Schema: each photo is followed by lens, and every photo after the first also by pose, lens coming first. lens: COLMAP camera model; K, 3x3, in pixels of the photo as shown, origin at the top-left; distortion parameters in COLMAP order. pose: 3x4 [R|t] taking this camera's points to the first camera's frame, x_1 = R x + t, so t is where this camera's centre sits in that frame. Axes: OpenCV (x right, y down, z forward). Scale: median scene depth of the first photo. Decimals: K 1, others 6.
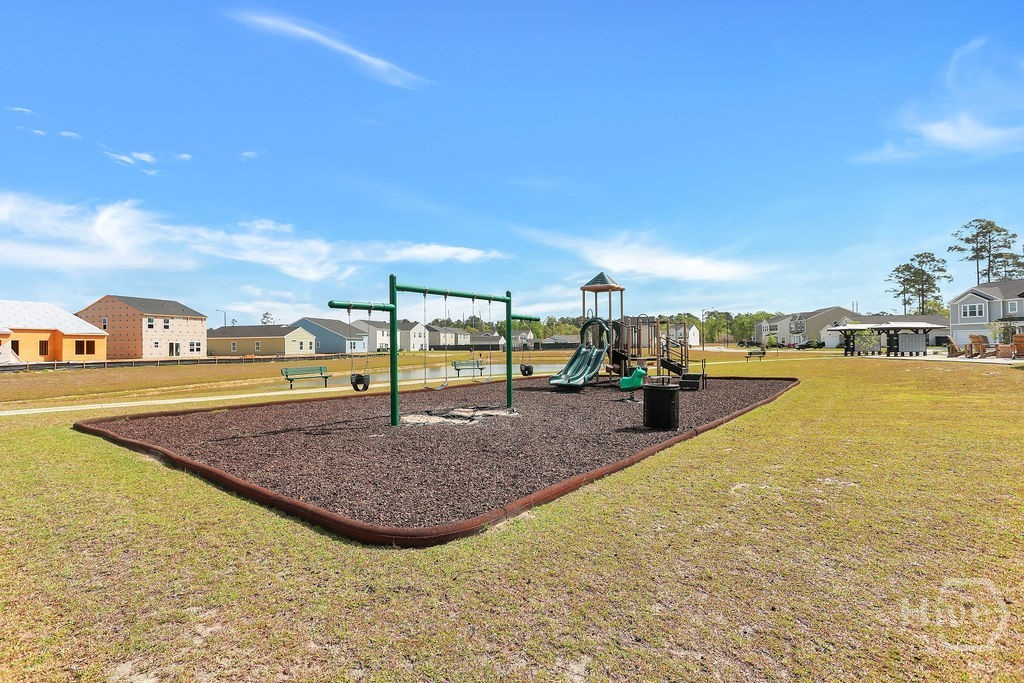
lens RADIAL K [[501.2, 0, 507.4], [0, 501.2, 339.6], [0, 0, 1]] dist [-0.055454, 0.033671]
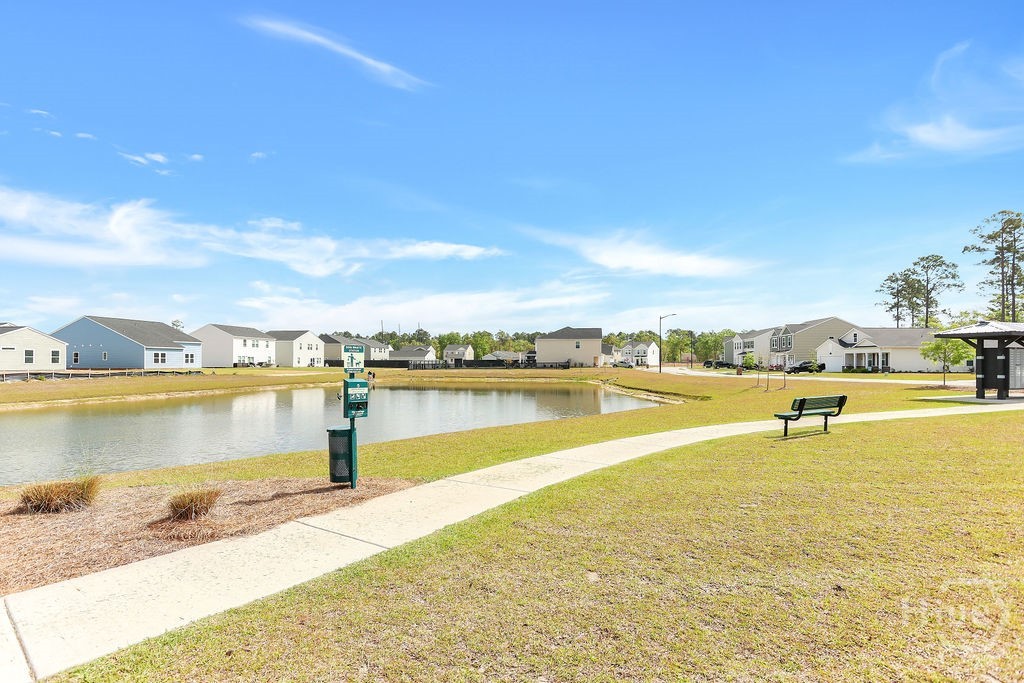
lens RADIAL K [[510.0, 0, 510.8], [0, 510.0, 356.8], [0, 0, 1]] dist [-0.049023, 0.029783]
pose [[0.996796, 0.016246, 0.078320, 0.096645], [-0.016301, 0.999867, 0.000068, 0.001817], [-0.078308, -0.001345, 0.996928, 0.228018]]
